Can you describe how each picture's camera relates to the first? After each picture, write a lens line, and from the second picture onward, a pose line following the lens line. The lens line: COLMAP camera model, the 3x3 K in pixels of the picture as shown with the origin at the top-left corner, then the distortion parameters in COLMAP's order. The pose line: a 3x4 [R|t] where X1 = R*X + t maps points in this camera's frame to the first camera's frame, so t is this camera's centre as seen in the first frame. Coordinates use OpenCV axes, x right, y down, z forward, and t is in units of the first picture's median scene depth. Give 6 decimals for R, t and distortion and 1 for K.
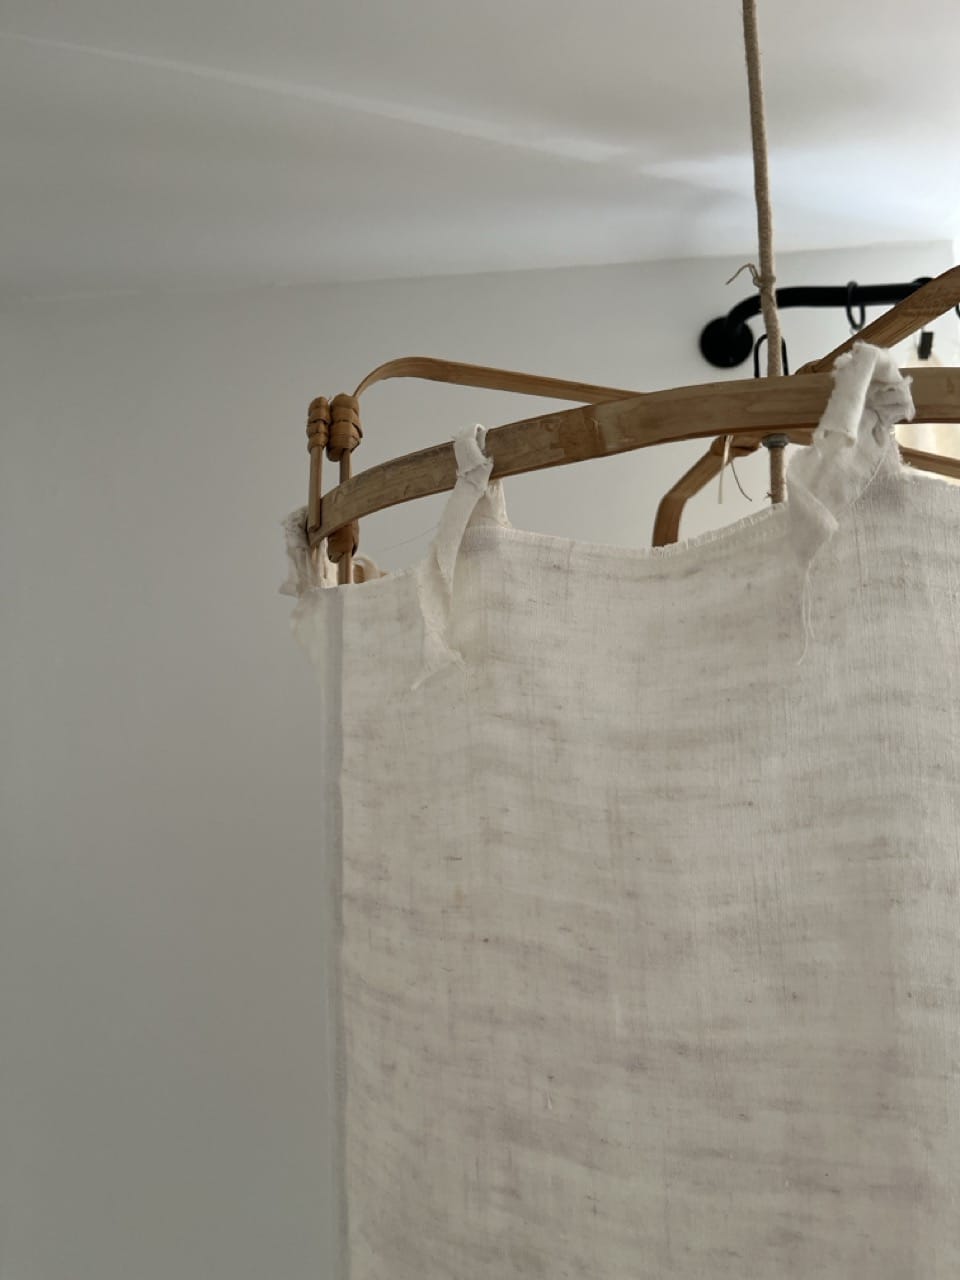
lens RADIAL K [[975.1, 0, 474.8], [0, 975.1, 648.6], [0, 0, 1]] dist [0.061110, -0.100076]
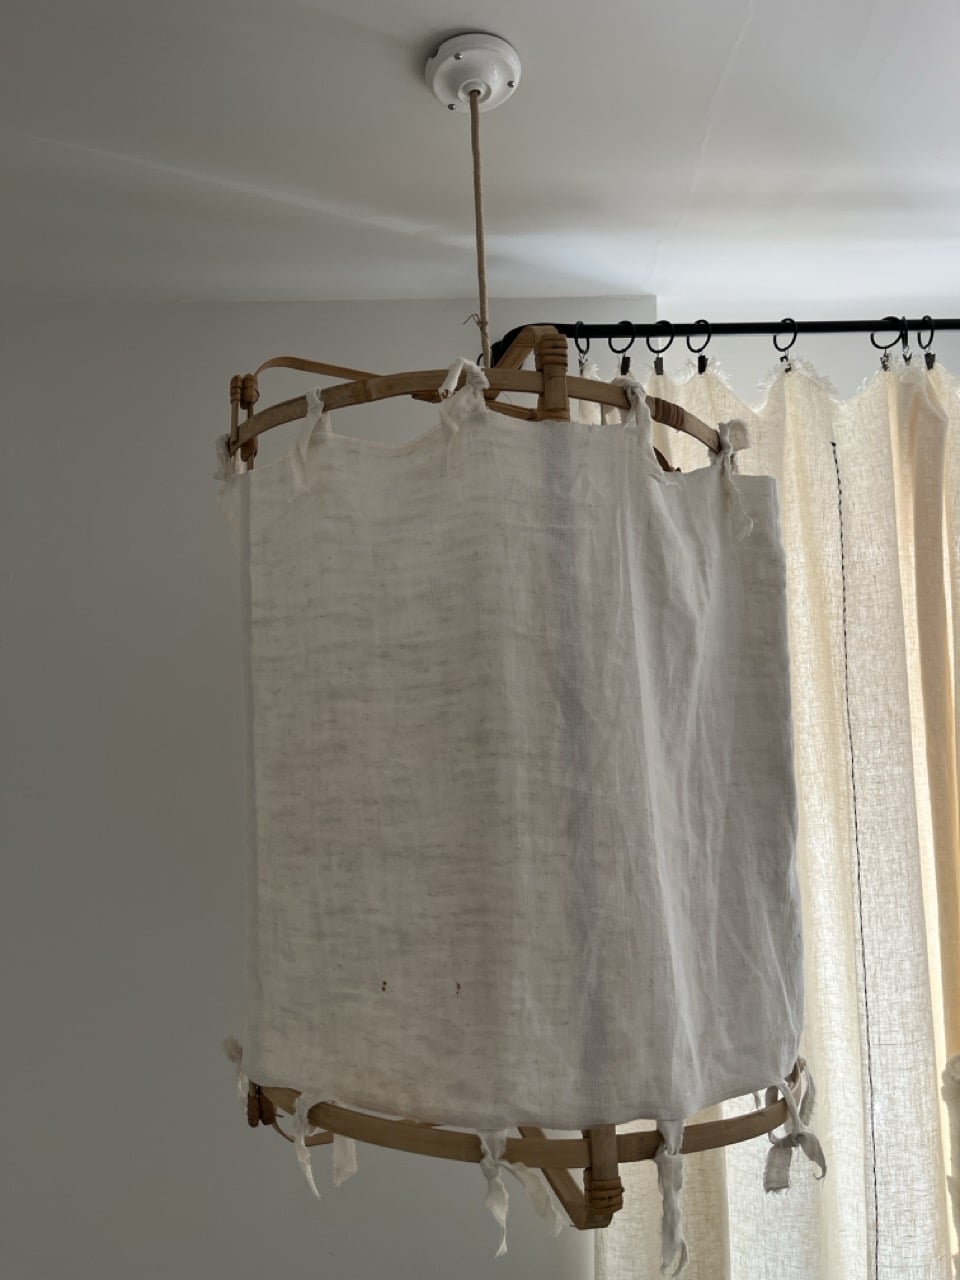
lens RADIAL K [[975.1, 0, 474.8], [0, 975.1, 648.6], [0, 0, 1]] dist [0.061110, -0.100076]
pose [[0.990179, -0.001769, 0.139797, 0.046242], [0.003155, 0.999948, -0.009696, 0.396044], [-0.139773, 0.010042, 0.990133, -1.278800]]
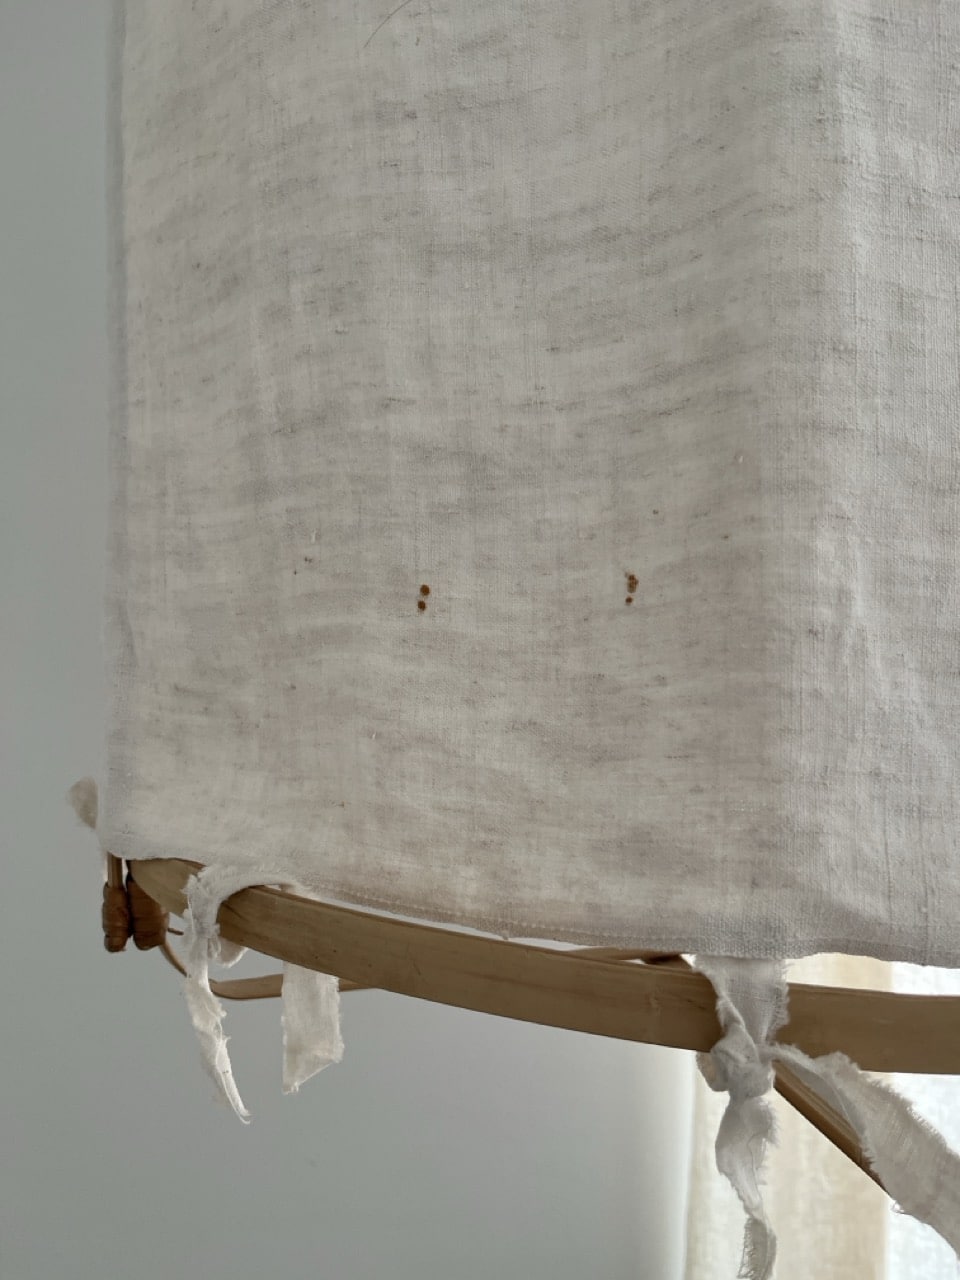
lens RADIAL K [[975.1, 0, 474.8], [0, 975.1, 648.6], [0, 0, 1]] dist [0.061110, -0.100076]
pose [[0.990995, 0.017703, 0.132726, 0.084472], [-0.029611, 0.995654, 0.088292, 1.080893], [-0.130586, -0.091427, 0.987212, 0.069851]]
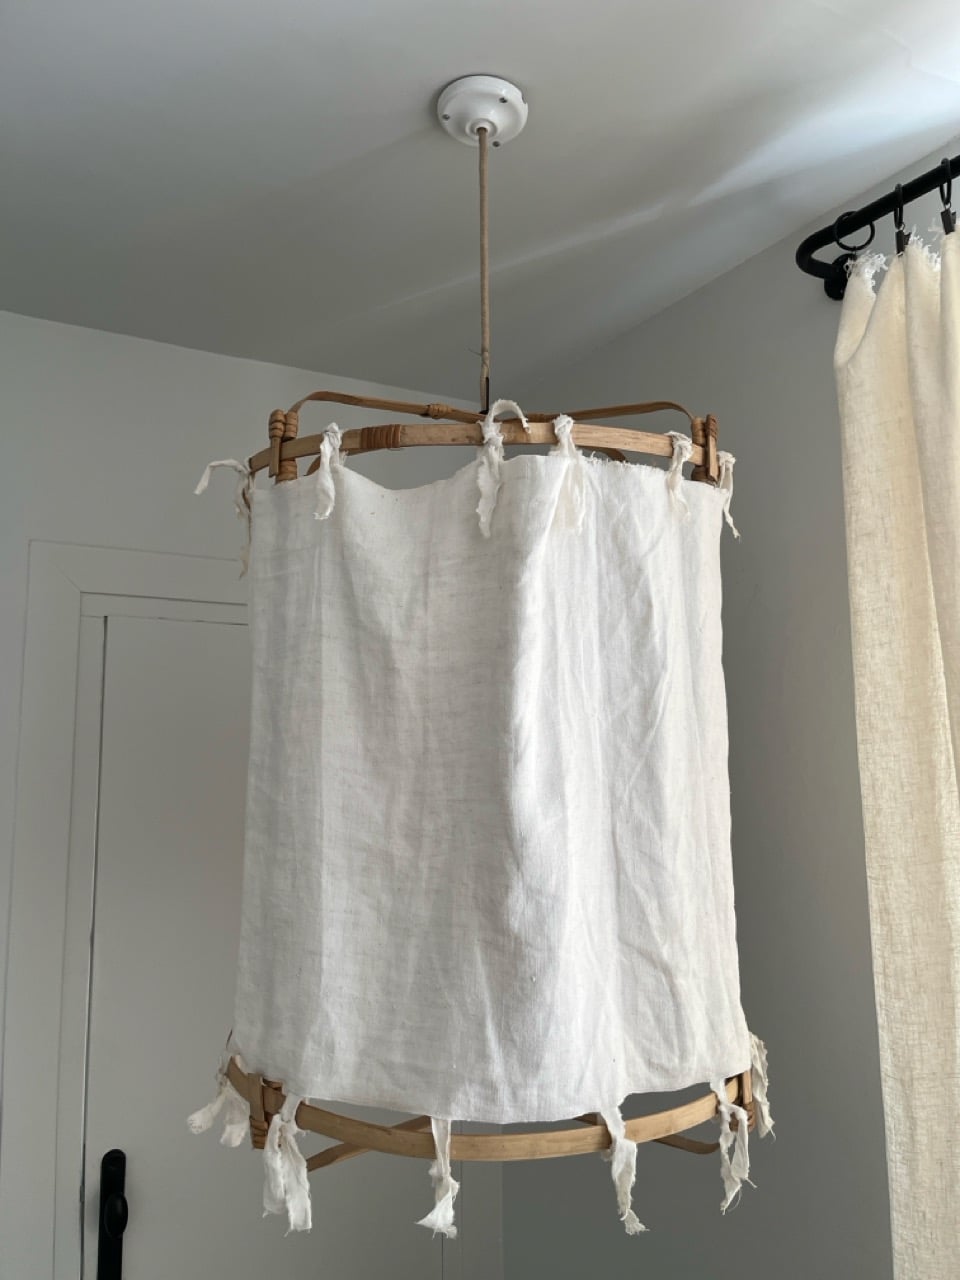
lens RADIAL K [[975.1, 0, 474.8], [0, 975.1, 648.6], [0, 0, 1]] dist [0.061110, -0.100076]
pose [[0.597096, -0.080275, -0.798143, 2.886082], [0.088883, 0.995474, -0.033628, 0.433850], [0.797230, -0.050862, 0.601529, -0.309502]]
